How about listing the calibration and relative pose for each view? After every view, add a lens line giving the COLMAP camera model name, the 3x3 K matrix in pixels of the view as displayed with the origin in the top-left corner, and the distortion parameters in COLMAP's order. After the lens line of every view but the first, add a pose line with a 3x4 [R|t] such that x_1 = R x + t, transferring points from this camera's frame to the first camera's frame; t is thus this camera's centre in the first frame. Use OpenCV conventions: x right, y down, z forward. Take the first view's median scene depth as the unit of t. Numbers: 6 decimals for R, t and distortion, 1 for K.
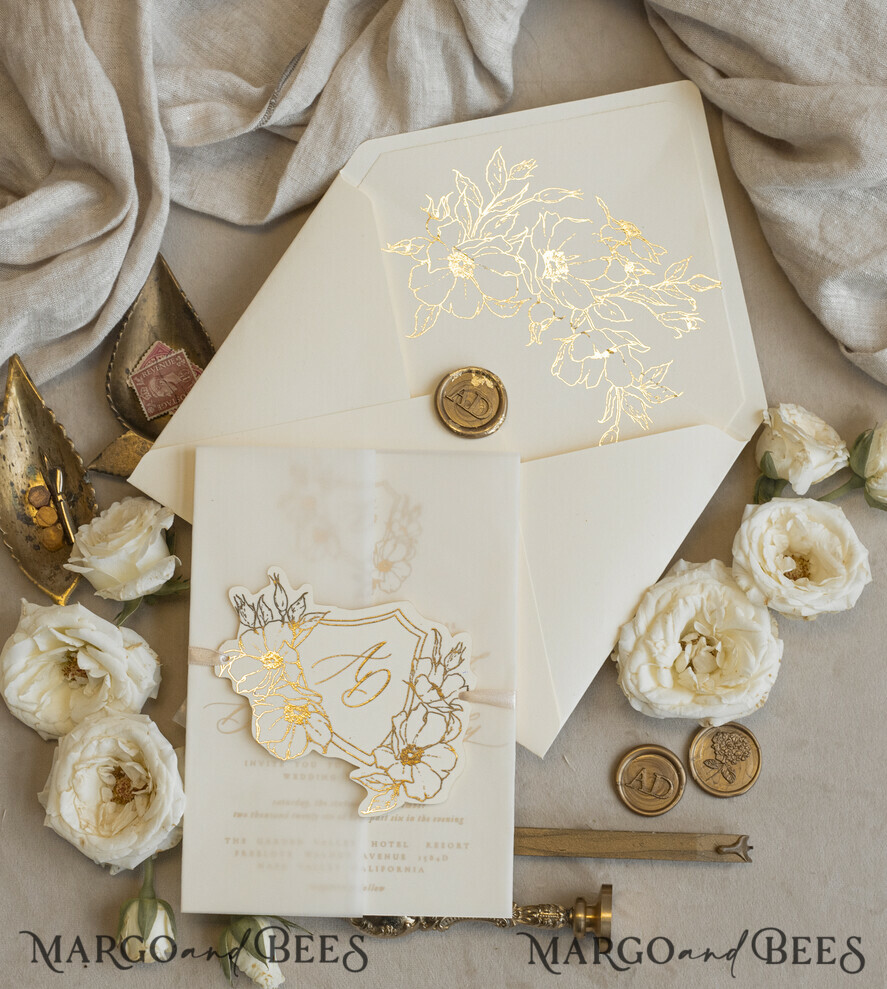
lens RADIAL K [[2684.5, 0, 480.0], [0, 2684.5, 492.0], [0, 0, 1]] dist [-0.048594, 0.444042]
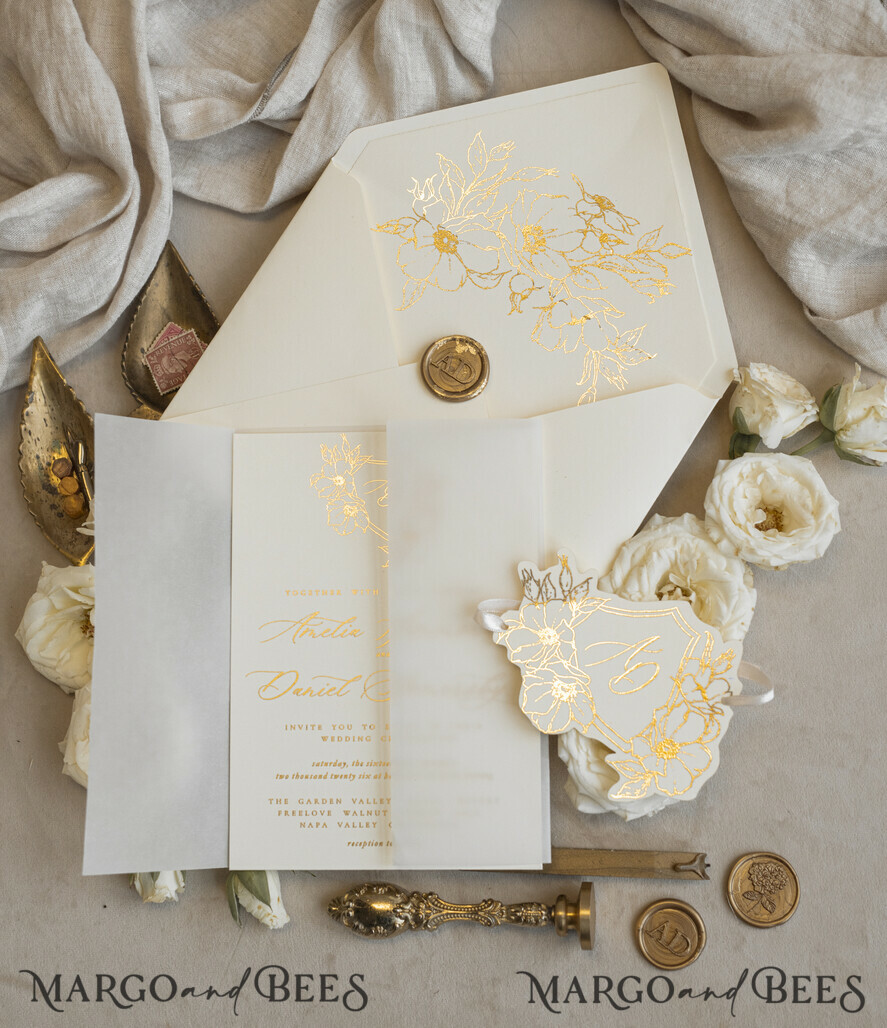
lens RADIAL K [[2120.0, 0, 438.6], [0, 2120.0, 431.2], [0, 0, 1]] dist [-0.041125, 0.192385]
pose [[0.994593, -0.024531, -0.100913, 0.074387], [0.019605, 0.998580, -0.049526, 0.032750], [0.101985, 0.047279, 0.993662, 0.169449]]
